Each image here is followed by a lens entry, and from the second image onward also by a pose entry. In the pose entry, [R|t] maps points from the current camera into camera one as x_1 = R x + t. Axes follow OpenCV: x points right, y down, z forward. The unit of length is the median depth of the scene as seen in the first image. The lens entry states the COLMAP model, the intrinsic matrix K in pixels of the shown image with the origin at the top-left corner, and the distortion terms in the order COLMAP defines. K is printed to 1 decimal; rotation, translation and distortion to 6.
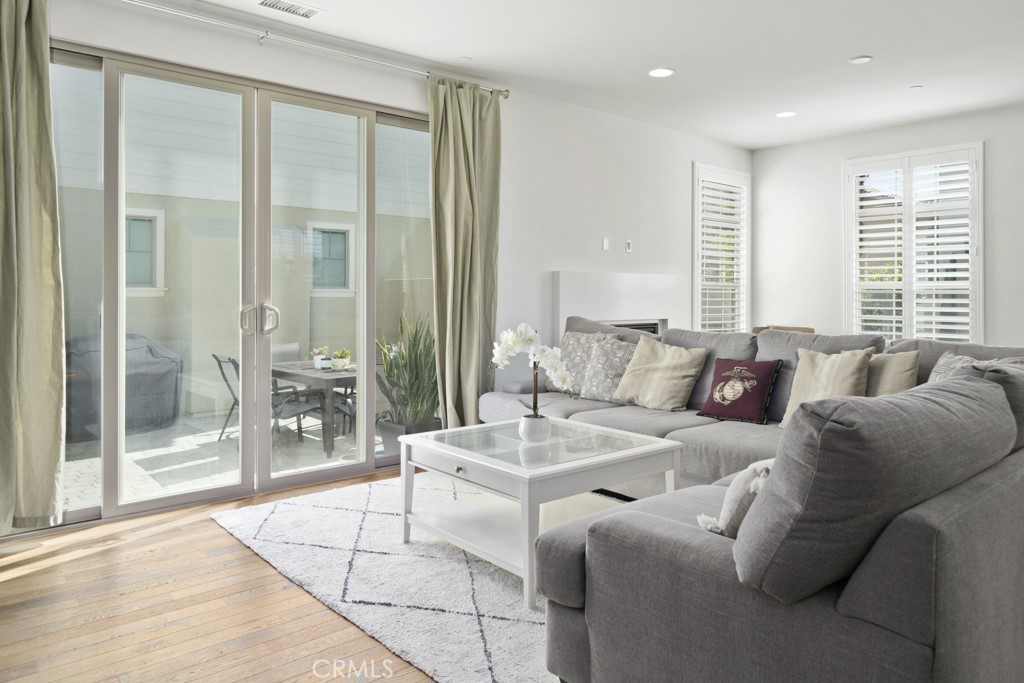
lens RADIAL K [[703.4, 0, 514.0], [0, 703.4, 291.5], [0, 0, 1]] dist [0.001492, 0.000207]
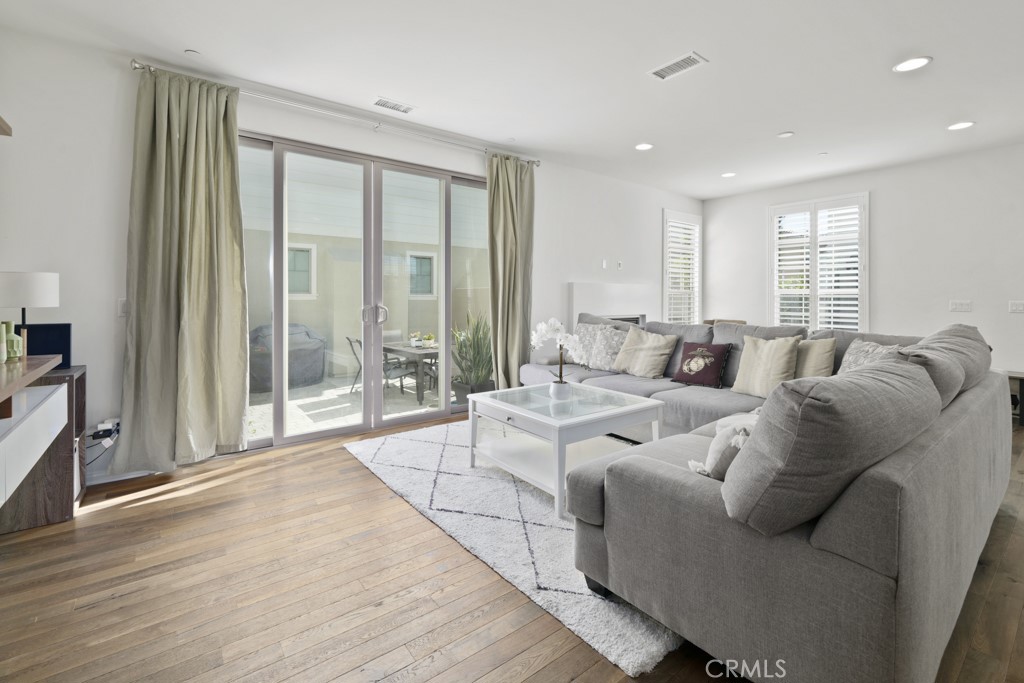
lens RADIAL K [[451.7, 0, 511.5], [0, 451.7, 295.5], [0, 0, 1]] dist [-0.001814, -0.000243]
pose [[0.998303, -0.001065, -0.058232, -0.016291], [0.000970, 0.999998, -0.001653, 0.000050], [0.058233, 0.001593, 0.998302, 0.062144]]
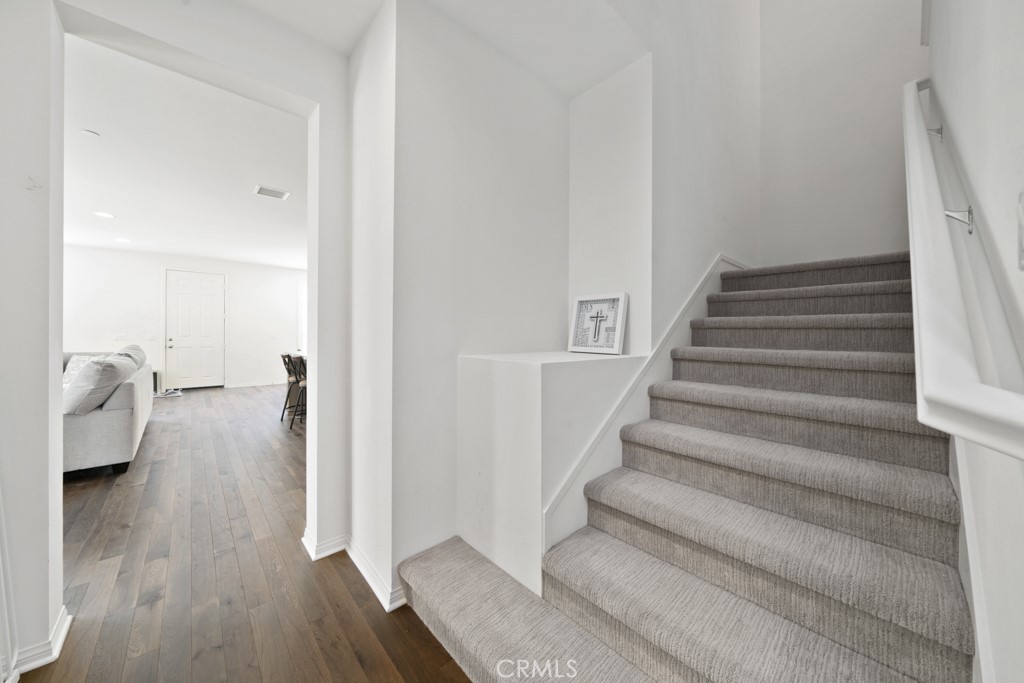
lens RADIAL K [[350.0, 0, 493.4], [0, 350.0, 326.3], [0, 0, 1]] dist [-0.000521, -0.000015]
pose [[-0.001221, 0.008103, 0.999966, -0.670189], [-0.000130, 0.999967, -0.008103, -0.008932], [-0.999999, -0.000140, -0.001220, -0.537808]]
